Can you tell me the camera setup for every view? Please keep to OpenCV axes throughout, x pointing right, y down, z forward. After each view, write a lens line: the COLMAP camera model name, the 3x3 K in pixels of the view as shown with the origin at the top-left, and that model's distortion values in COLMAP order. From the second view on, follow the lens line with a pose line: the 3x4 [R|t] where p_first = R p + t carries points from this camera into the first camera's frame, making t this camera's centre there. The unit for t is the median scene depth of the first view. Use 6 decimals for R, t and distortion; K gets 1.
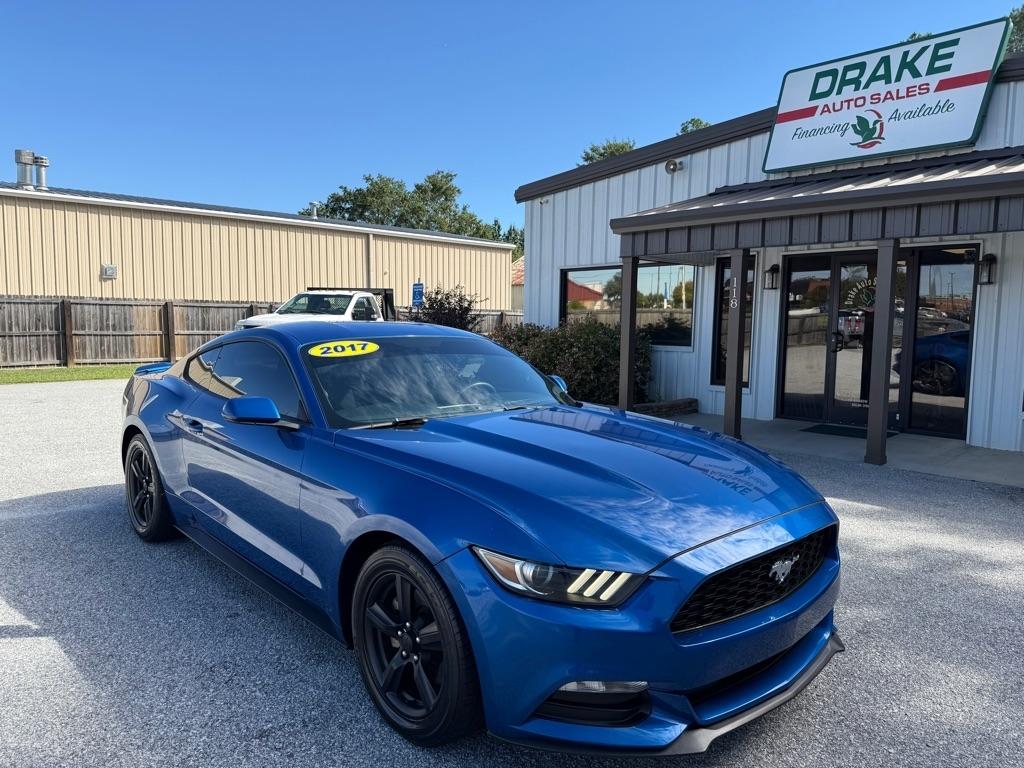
lens RADIAL K [[734.8, 0, 513.4], [0, 734.8, 397.4], [0, 0, 1]] dist [0.010479, -0.019486]
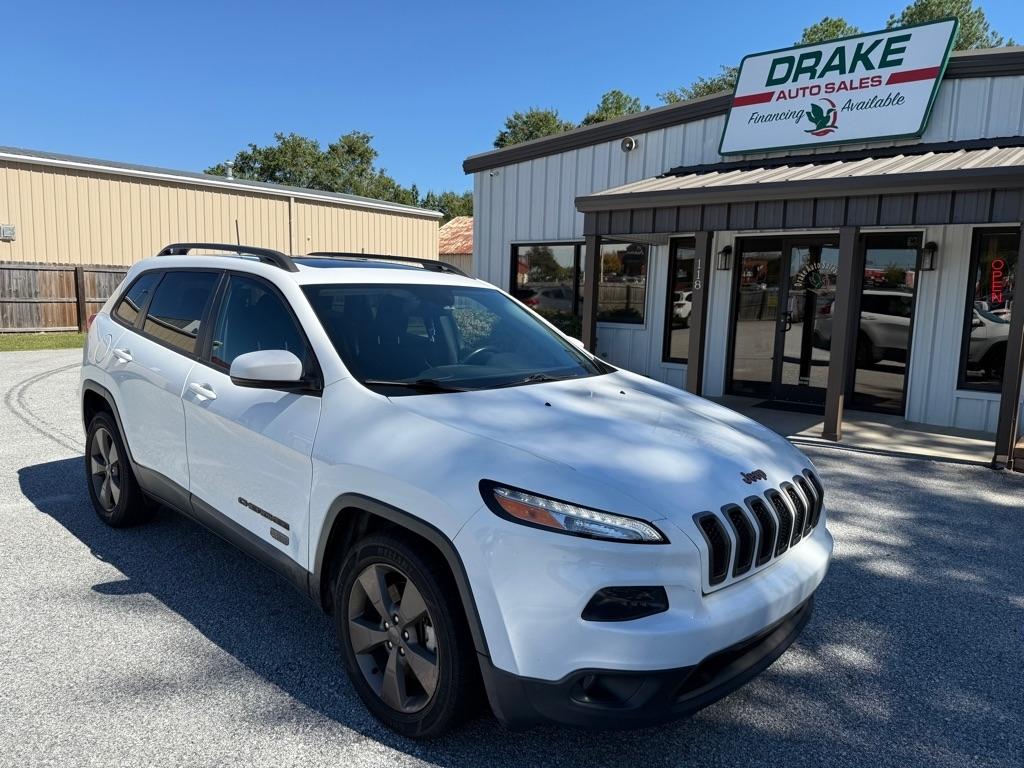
lens RADIAL K [[734.8, 0, 515.8], [0, 734.8, 398.6], [0, 0, 1]] dist [0.010479, -0.019486]
pose [[0.992696, -0.002169, 0.120624, -0.072541], [-0.003141, 0.999035, 0.043816, -0.011898], [-0.120602, -0.043874, 0.991731, 0.004245]]
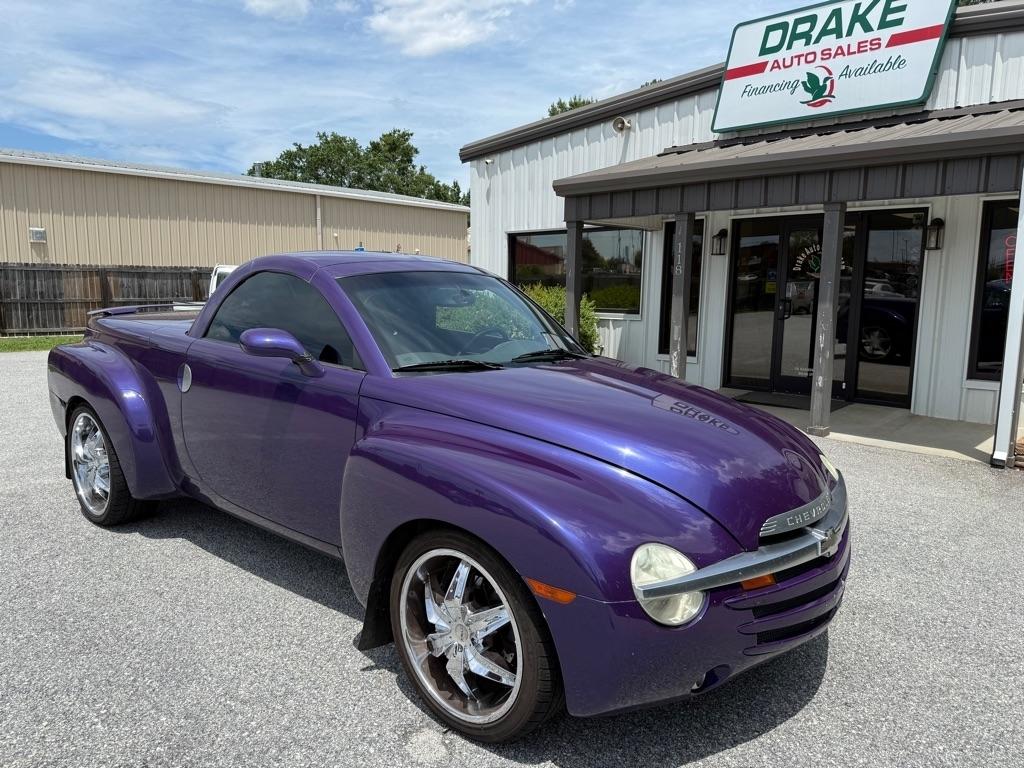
lens RADIAL K [[734.8, 0, 515.5], [0, 734.8, 401.9], [0, 0, 1]] dist [0.010479, -0.019486]
pose [[0.998607, -0.010043, 0.051795, 0.033068], [0.007278, 0.998553, 0.053283, -0.007521], [-0.052255, -0.052831, 0.997235, 0.040530]]
